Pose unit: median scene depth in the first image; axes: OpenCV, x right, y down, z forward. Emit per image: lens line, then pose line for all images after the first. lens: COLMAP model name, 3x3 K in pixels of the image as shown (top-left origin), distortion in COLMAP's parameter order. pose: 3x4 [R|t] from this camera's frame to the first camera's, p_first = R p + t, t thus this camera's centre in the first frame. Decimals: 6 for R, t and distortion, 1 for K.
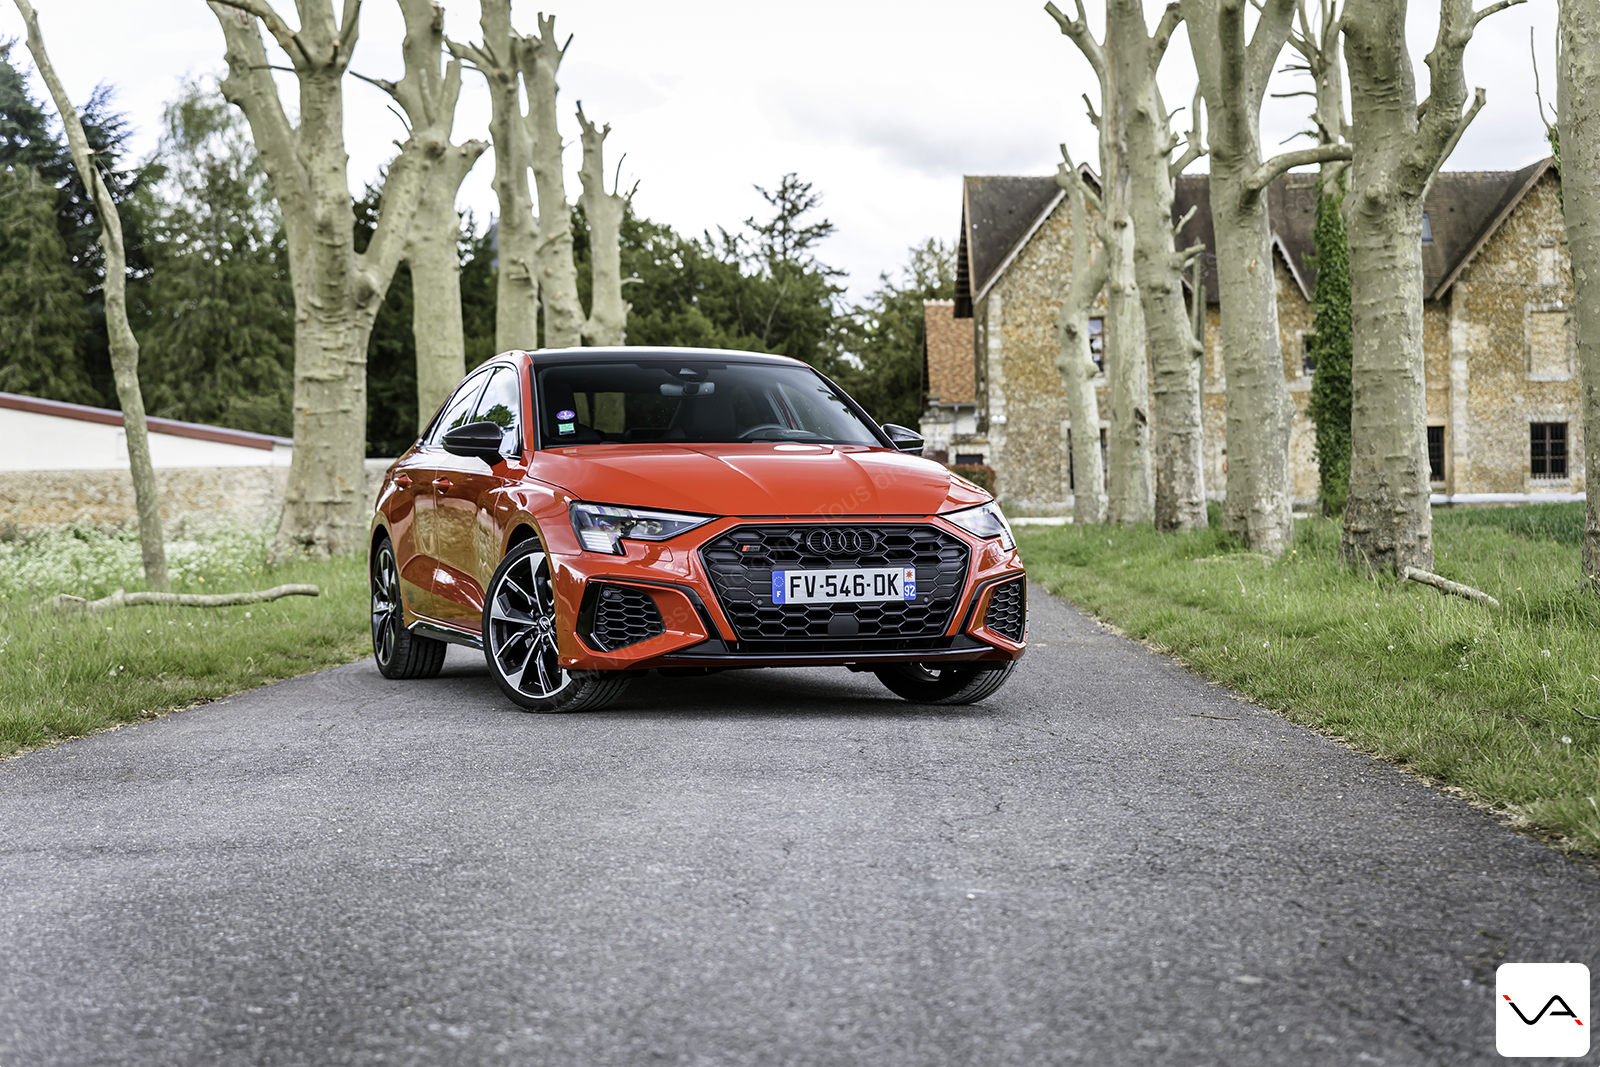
lens RADIAL K [[2897.5, 0, 800.1], [0, 2897.5, 531.6], [0, 0, 1]] dist [0.026437, 0.000000]
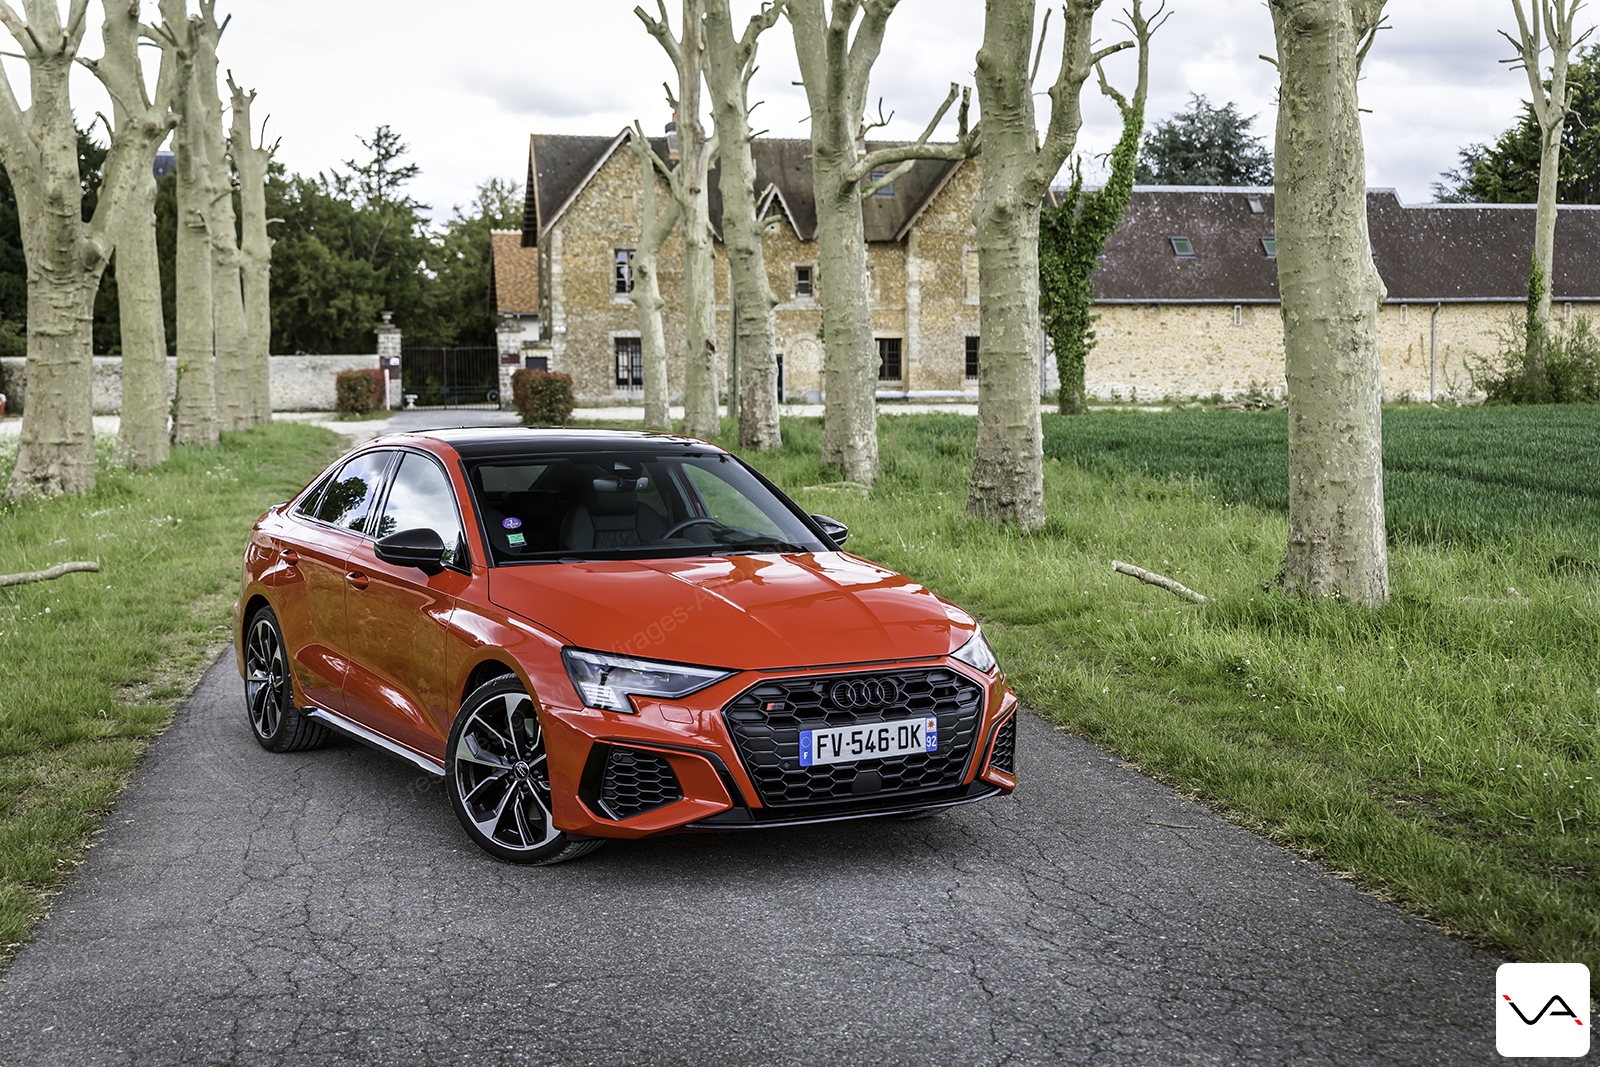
lens RADIAL K [[2221.4, 0, 801.4], [0, 2221.4, 535.7], [0, 0, 1]] dist [0.006375, 0.000000]
pose [[0.981870, -0.005990, 0.189459, -0.043457], [-0.005491, 0.998182, 0.060014, -0.027737], [-0.189474, -0.059967, 0.980053, 0.093611]]
